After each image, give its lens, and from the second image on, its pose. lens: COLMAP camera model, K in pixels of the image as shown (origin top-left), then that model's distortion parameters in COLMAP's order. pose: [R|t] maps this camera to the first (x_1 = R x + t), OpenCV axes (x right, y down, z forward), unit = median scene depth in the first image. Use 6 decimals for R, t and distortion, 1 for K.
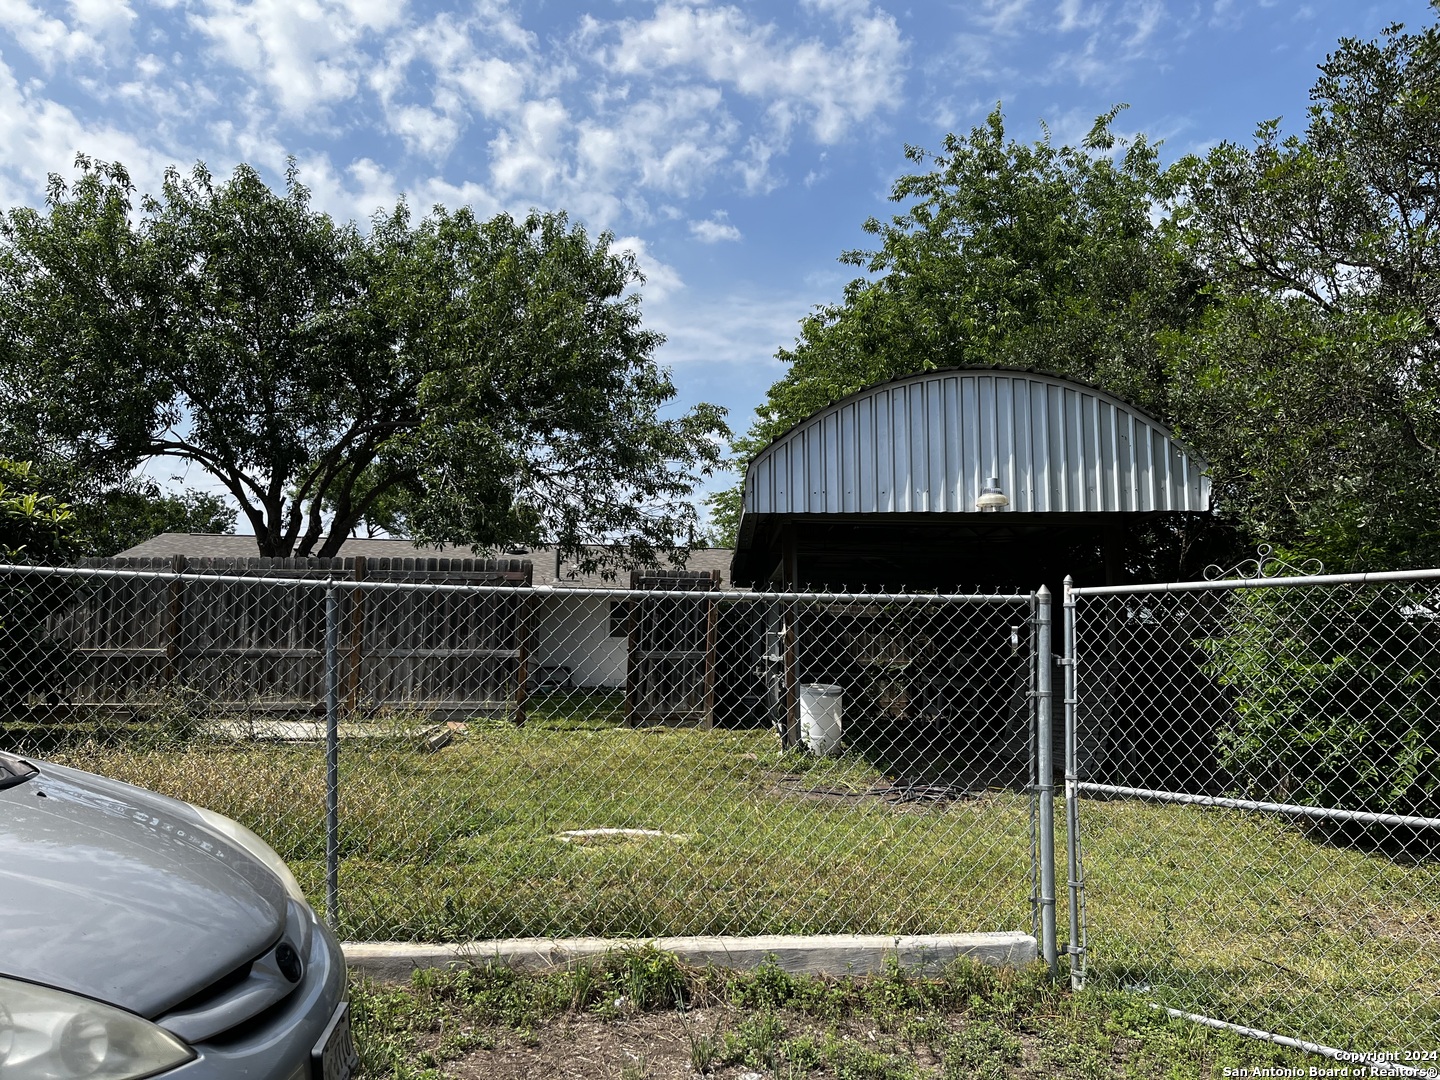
lens RADIAL K [[1093.0, 0, 719.9], [0, 1093.0, 537.0], [0, 0, 1]] dist [0.064304, -0.085972]
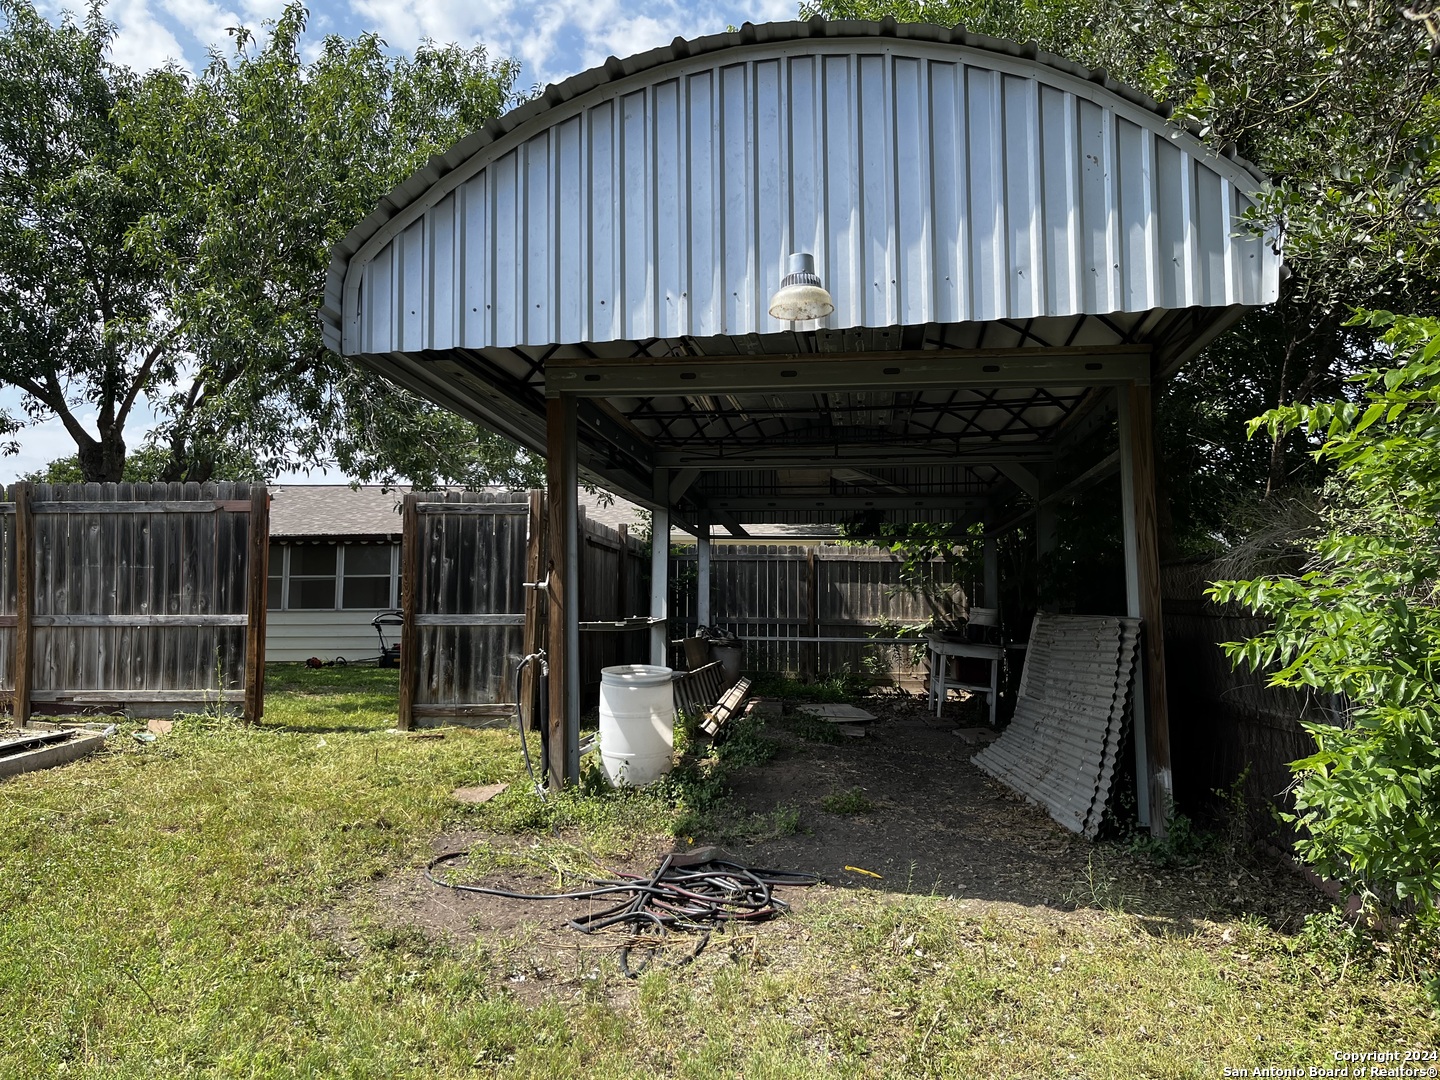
lens RADIAL K [[1093.0, 0, 718.2], [0, 1093.0, 546.2], [0, 0, 1]] dist [0.064304, -0.085972]
pose [[0.988599, -0.019770, -0.149266, 0.276001], [0.027040, 0.998536, 0.046838, 0.049429], [0.148122, -0.050340, 0.987687, 0.500013]]
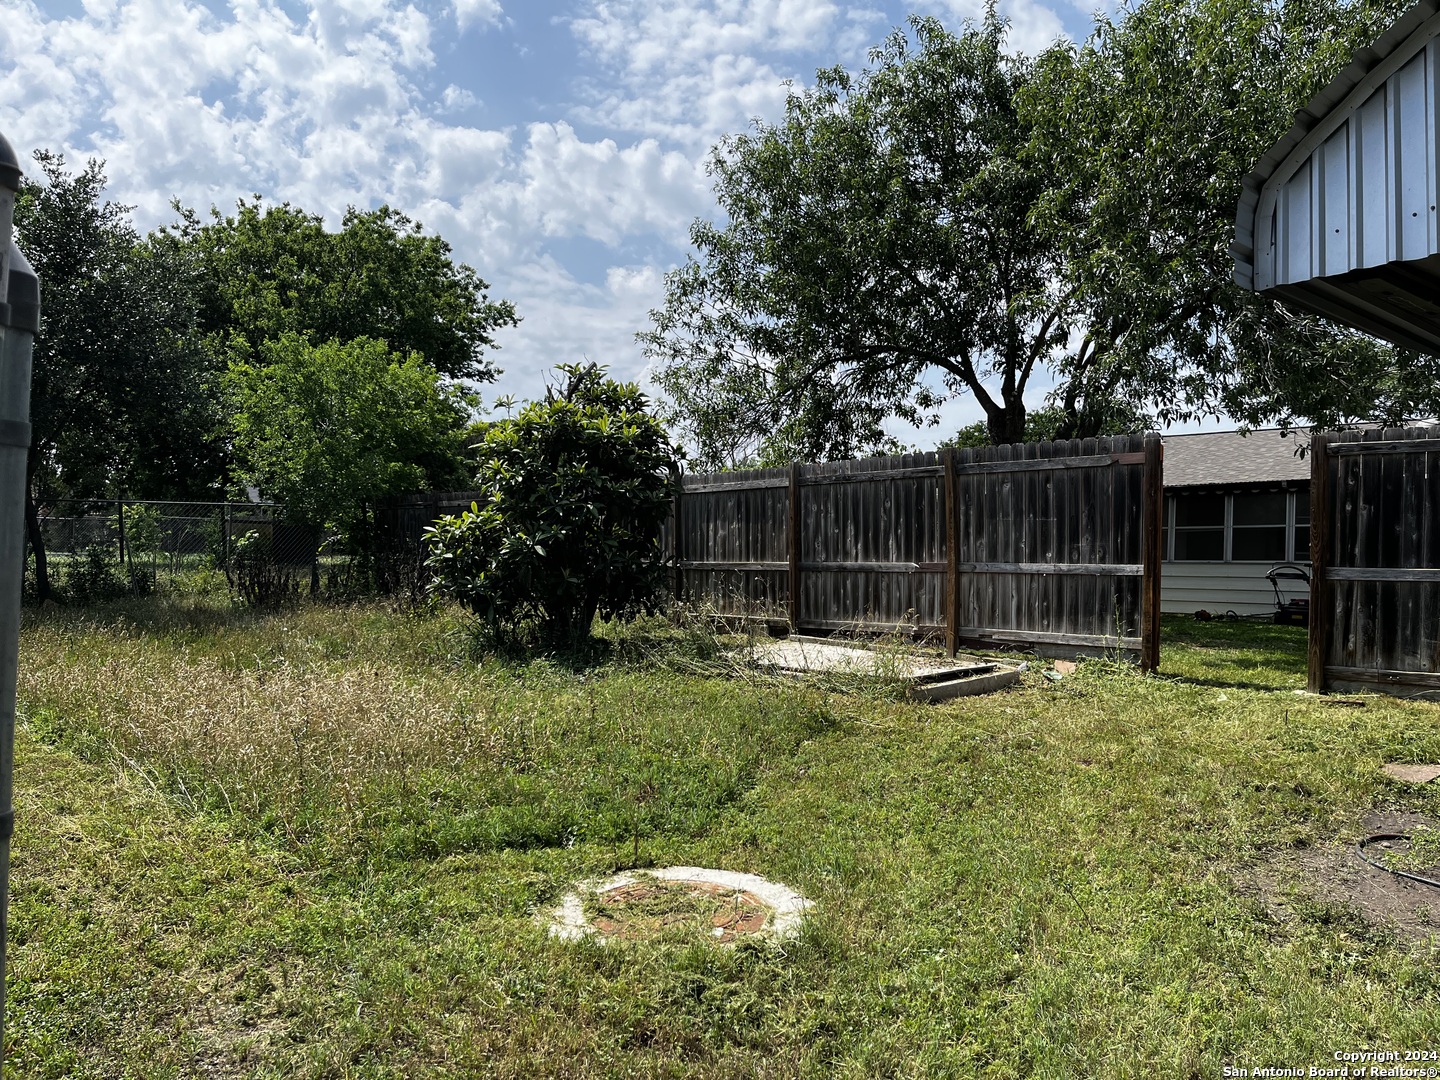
lens RADIAL K [[1093.0, 0, 721.9], [0, 1093.0, 549.9], [0, 0, 1]] dist [0.064304, -0.085972]
pose [[0.618078, -0.008402, -0.786072, 0.263958], [0.079085, 0.995534, 0.051542, 0.049671], [0.782128, -0.094024, 0.615983, 0.491912]]
